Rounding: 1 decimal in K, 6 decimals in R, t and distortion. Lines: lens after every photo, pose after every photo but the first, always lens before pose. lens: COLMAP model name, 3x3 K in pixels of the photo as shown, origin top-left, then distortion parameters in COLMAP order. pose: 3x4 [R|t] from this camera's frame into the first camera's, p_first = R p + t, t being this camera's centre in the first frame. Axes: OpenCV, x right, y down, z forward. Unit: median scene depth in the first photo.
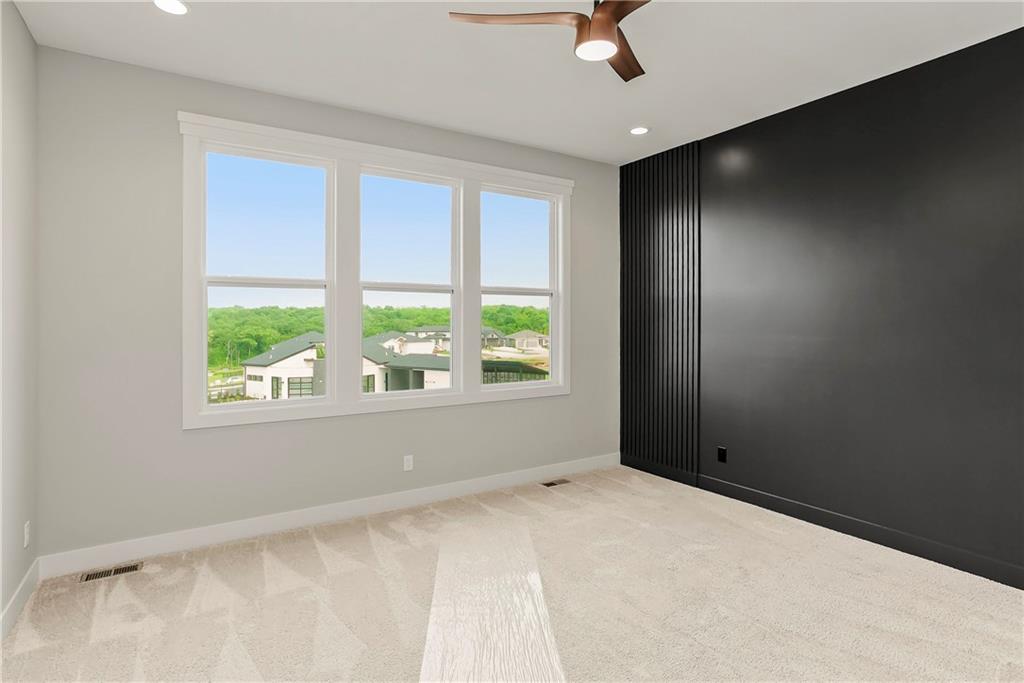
lens RADIAL K [[518.2, 0, 511.0], [0, 518.2, 333.8], [0, 0, 1]] dist [-0.003167, 0.001729]
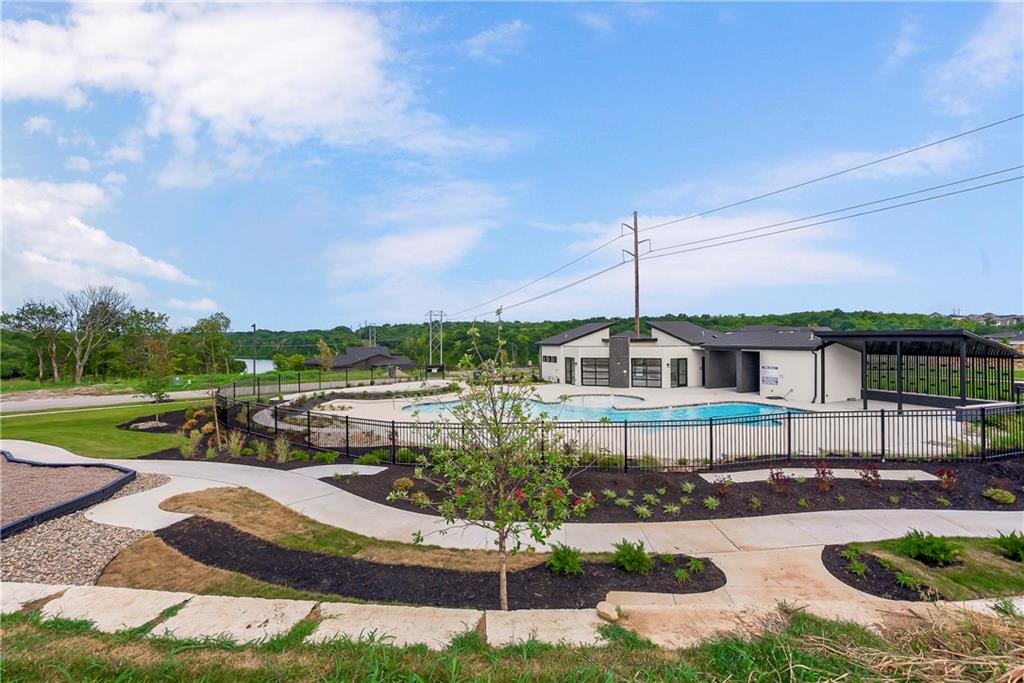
lens RADIAL K [[480.2, 0, 510.1], [0, 480.2, 337.7], [0, 0, 1]] dist [-0.013642, 0.005161]
pose [[0.814347, -0.006213, -0.580345, -0.461272], [0.002076, 0.999967, -0.007793, 0.370707], [0.580374, 0.005141, 0.814334, 1.920483]]
